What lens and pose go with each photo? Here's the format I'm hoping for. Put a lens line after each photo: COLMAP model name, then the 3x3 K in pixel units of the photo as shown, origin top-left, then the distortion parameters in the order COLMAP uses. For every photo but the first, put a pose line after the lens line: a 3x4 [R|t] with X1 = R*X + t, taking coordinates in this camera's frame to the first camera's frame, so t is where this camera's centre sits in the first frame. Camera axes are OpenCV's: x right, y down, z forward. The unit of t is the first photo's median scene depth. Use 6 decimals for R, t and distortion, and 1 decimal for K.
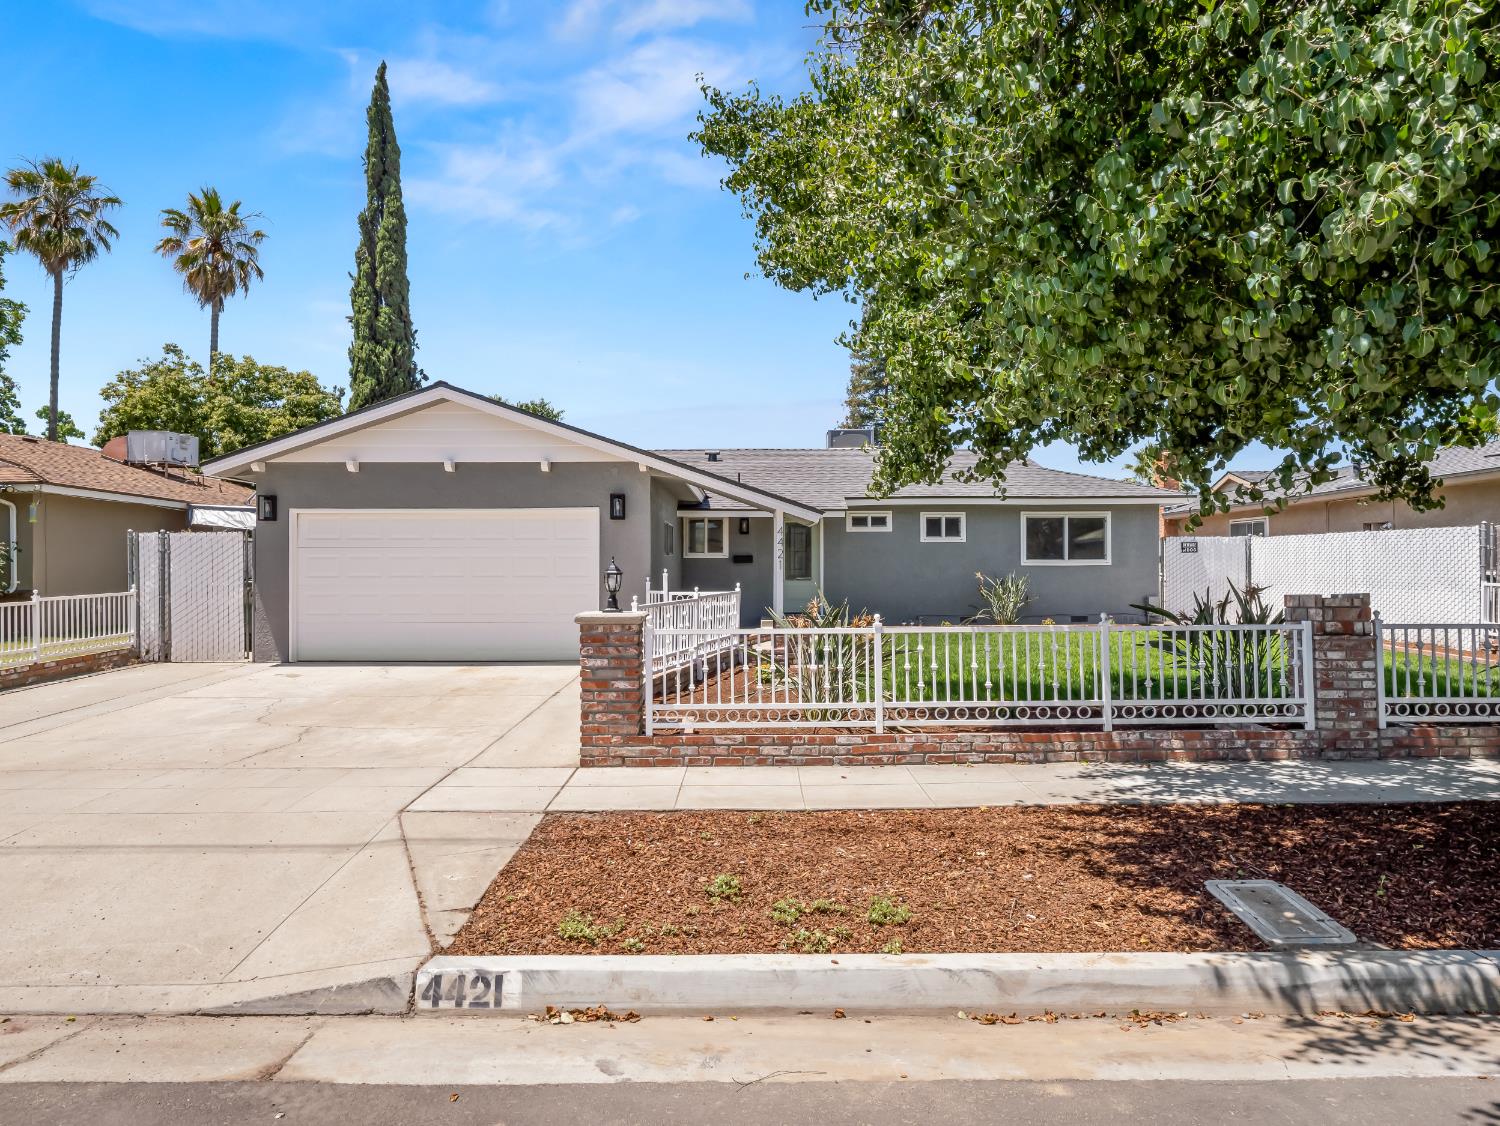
lens RADIAL K [[959.9, 0, 749.5], [0, 959.9, 562.5], [0, 0, 1]] dist [0.001586, 0.000317]
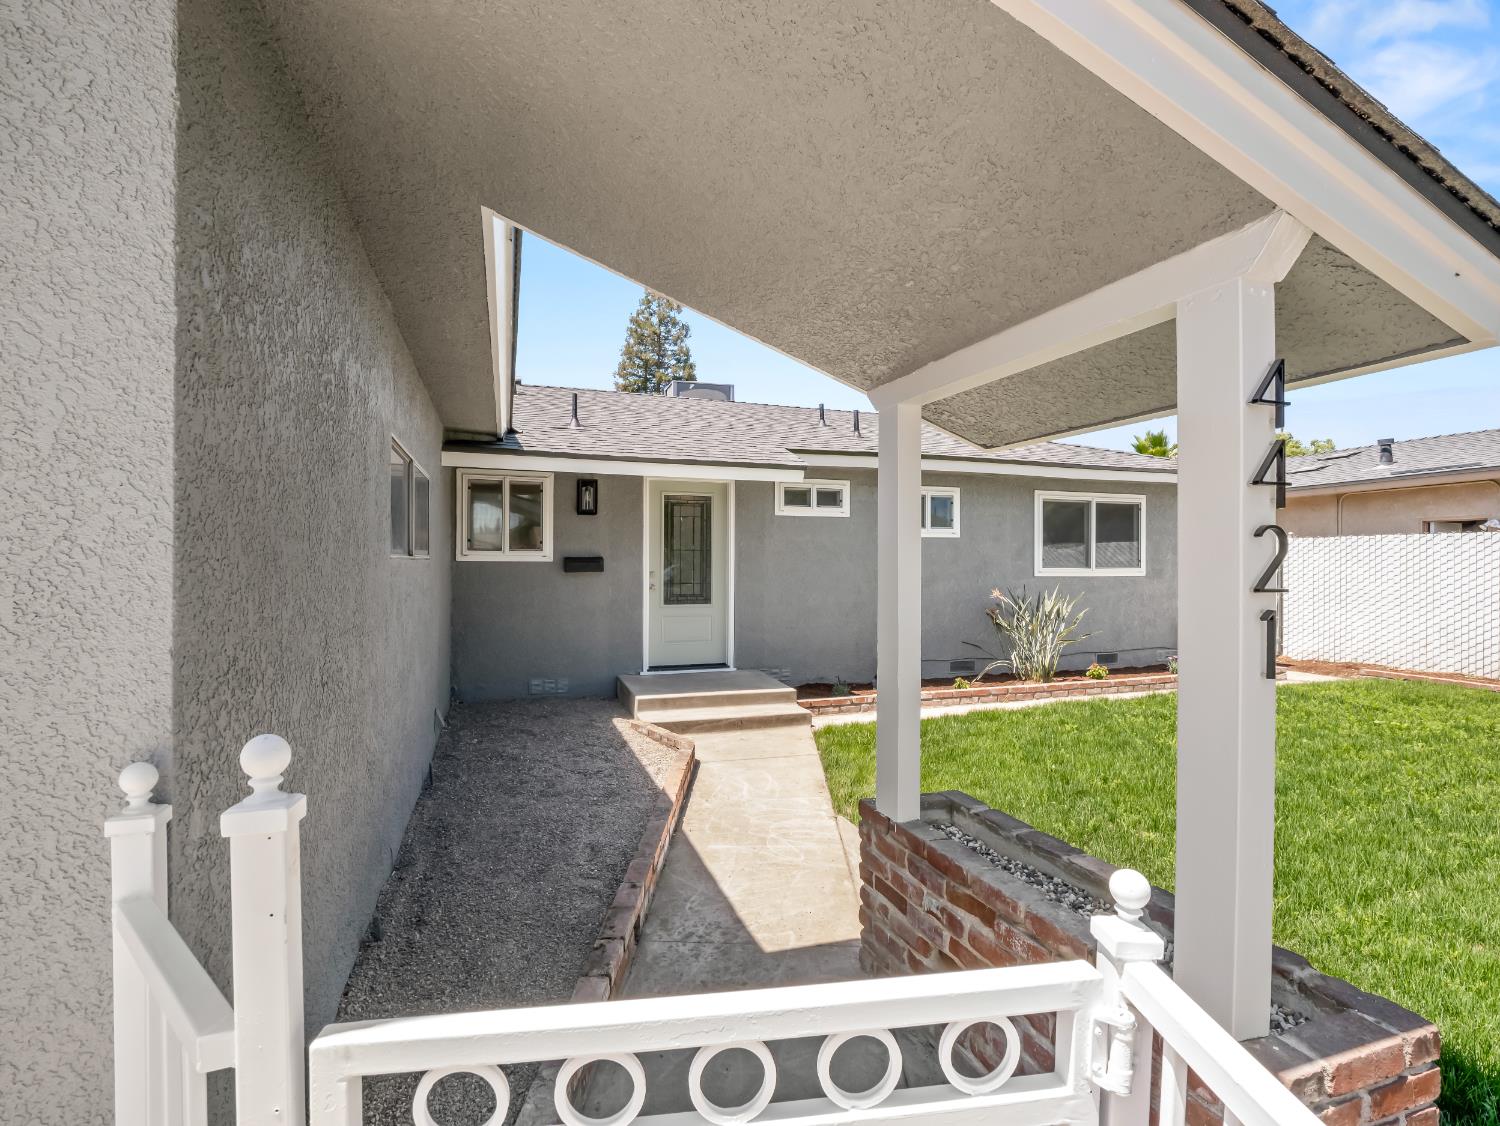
lens RADIAL K [[734.6, 0, 749.2], [0, 734.6, 558.4], [0, 0, 1]] dist [-0.008606, -0.000048]
pose [[0.948998, 0.007930, 0.315182, -0.045246], [-0.012167, 0.999860, 0.011476, -0.011987], [-0.315047, -0.014725, 0.948962, 0.605232]]
